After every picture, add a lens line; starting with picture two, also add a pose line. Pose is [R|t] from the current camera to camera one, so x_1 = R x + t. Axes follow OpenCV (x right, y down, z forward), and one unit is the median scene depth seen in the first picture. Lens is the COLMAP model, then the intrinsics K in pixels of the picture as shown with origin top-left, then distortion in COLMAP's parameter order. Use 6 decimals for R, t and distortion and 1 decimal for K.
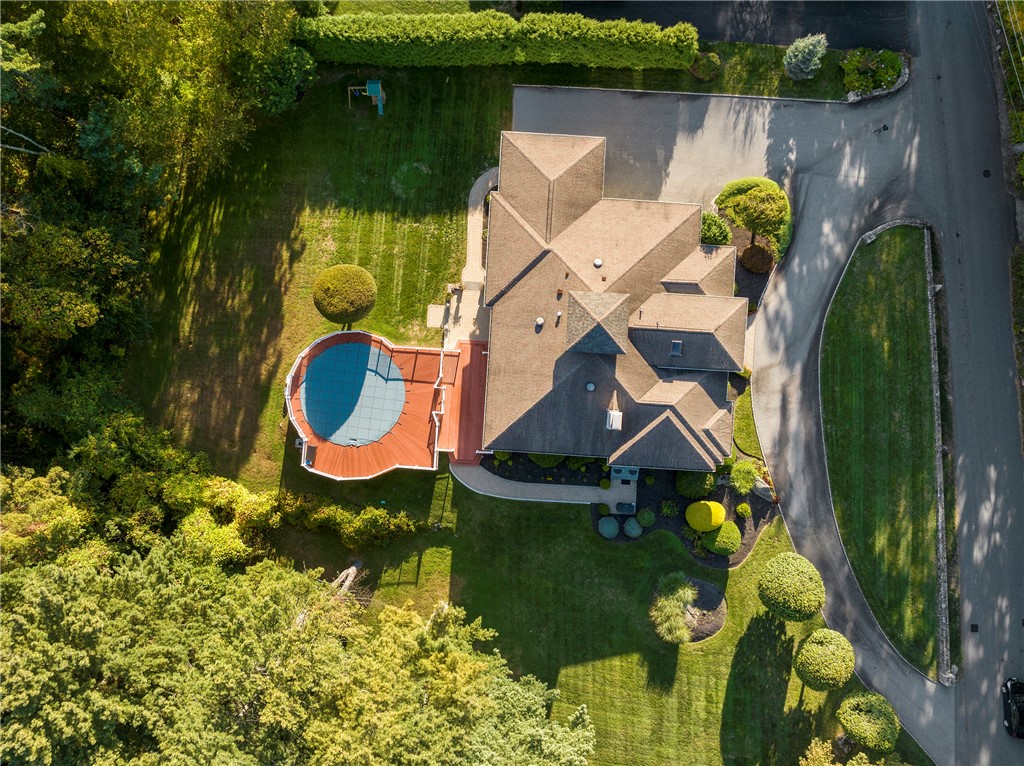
lens RADIAL K [[711.4, 0, 515.3], [0, 711.4, 379.8], [0, 0, 1]] dist [-0.010868, -0.004989]
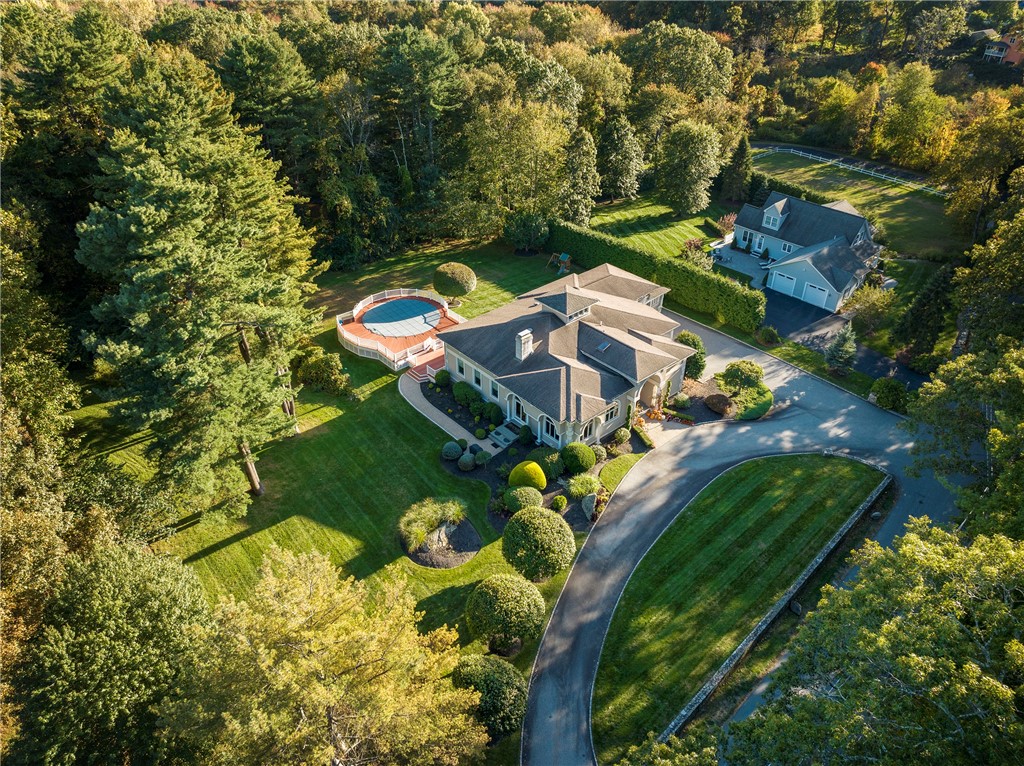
lens RADIAL K [[711.4, 0, 515.3], [0, 711.4, 379.8], [0, 0, 1]] dist [-0.010868, -0.004989]
pose [[0.702037, 0.457724, -0.545557, 0.732458], [-0.711870, 0.429948, -0.555325, 0.688773], [-0.019625, 0.778224, 0.627680, 0.260461]]
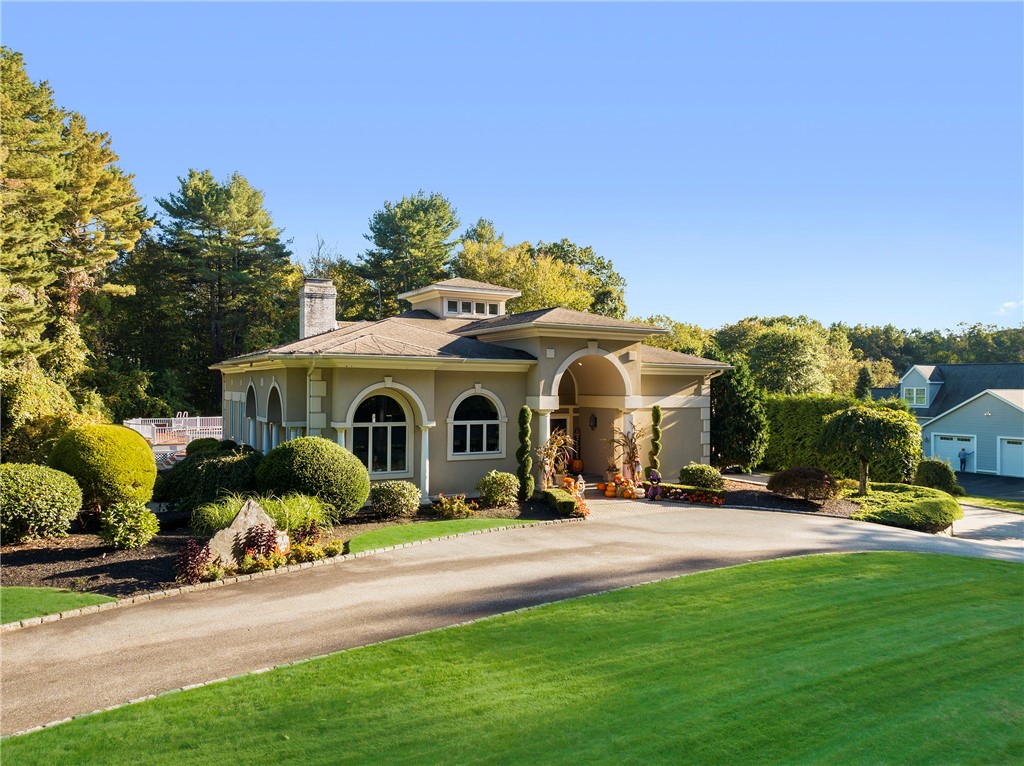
lens RADIAL K [[711.4, 0, 515.3], [0, 711.4, 379.8], [0, 0, 1]] dist [-0.010868, -0.004989]
pose [[0.540973, 0.057945, -0.839041, 0.611411], [-0.841029, 0.032240, -0.540028, 0.203612], [-0.004241, 0.997799, 0.066175, 0.917724]]
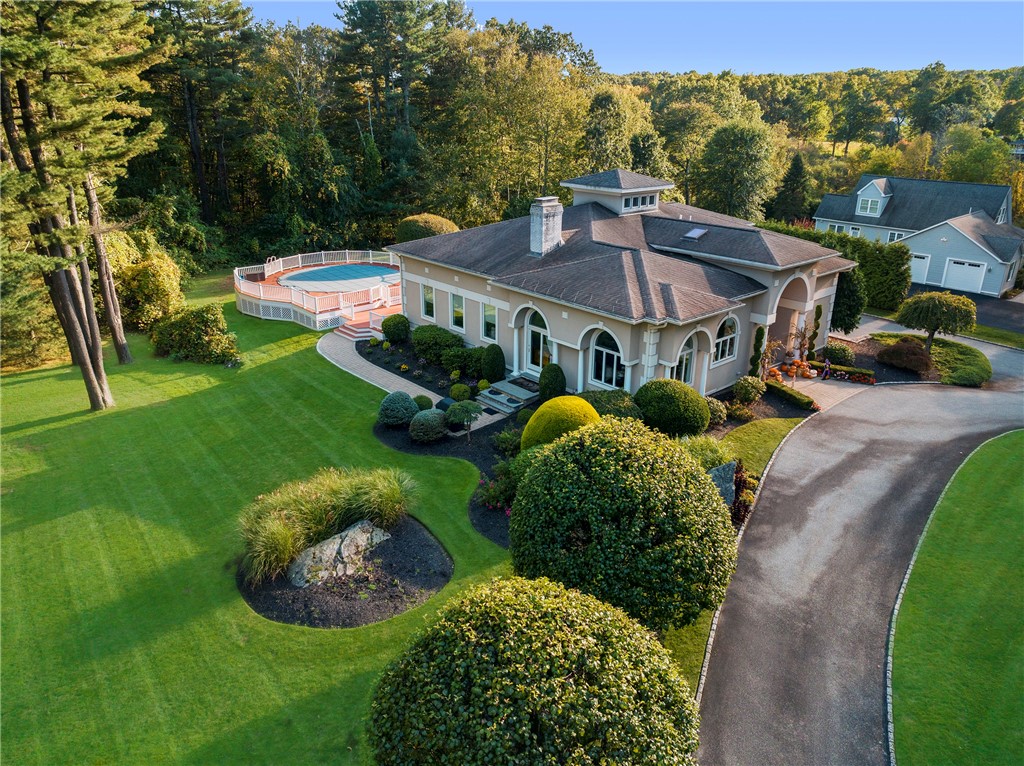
lens RADIAL K [[711.3, 0, 512.0], [0, 711.3, 383.0], [0, 0, 1]] dist [-0.029597, -0.000480]
pose [[0.704211, 0.320643, -0.633463, 0.505730], [-0.709665, 0.290871, -0.641693, 0.473525], [-0.021498, 0.901433, 0.432383, 0.771556]]
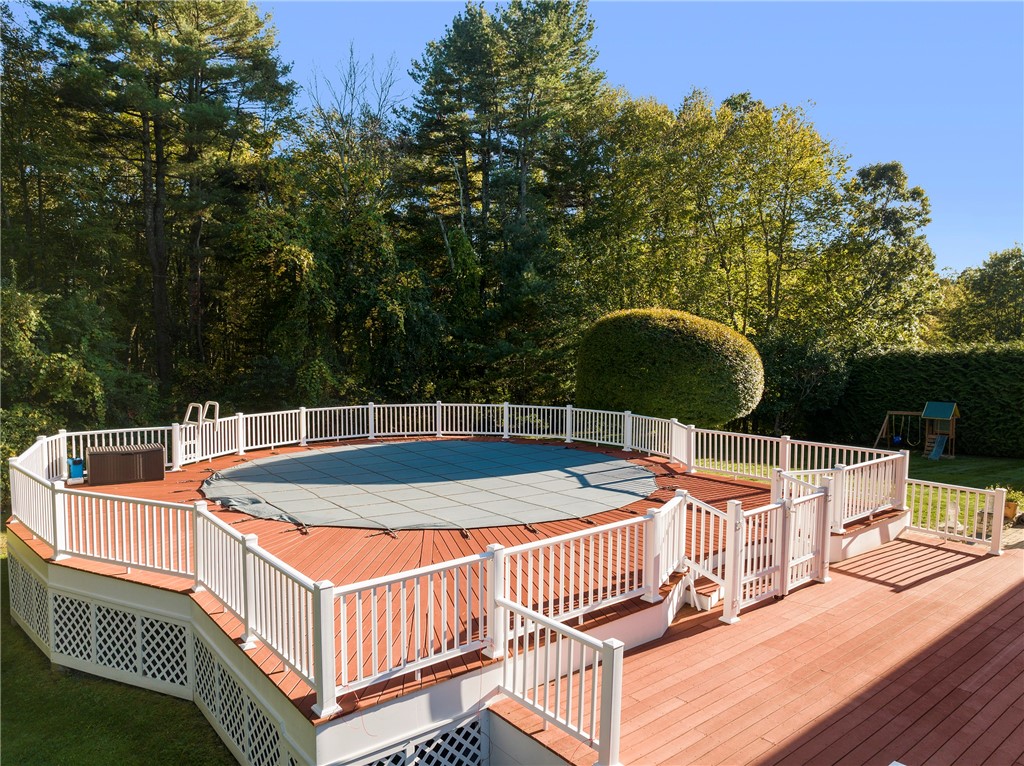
lens RADIAL K [[711.4, 0, 515.3], [0, 711.4, 379.8], [0, 0, 1]] dist [-0.010868, -0.004989]
pose [[0.674689, 0.110282, -0.729817, -0.028294], [-0.737955, 0.081011, -0.669970, 0.174013], [-0.014762, 0.990593, 0.136041, 0.965957]]
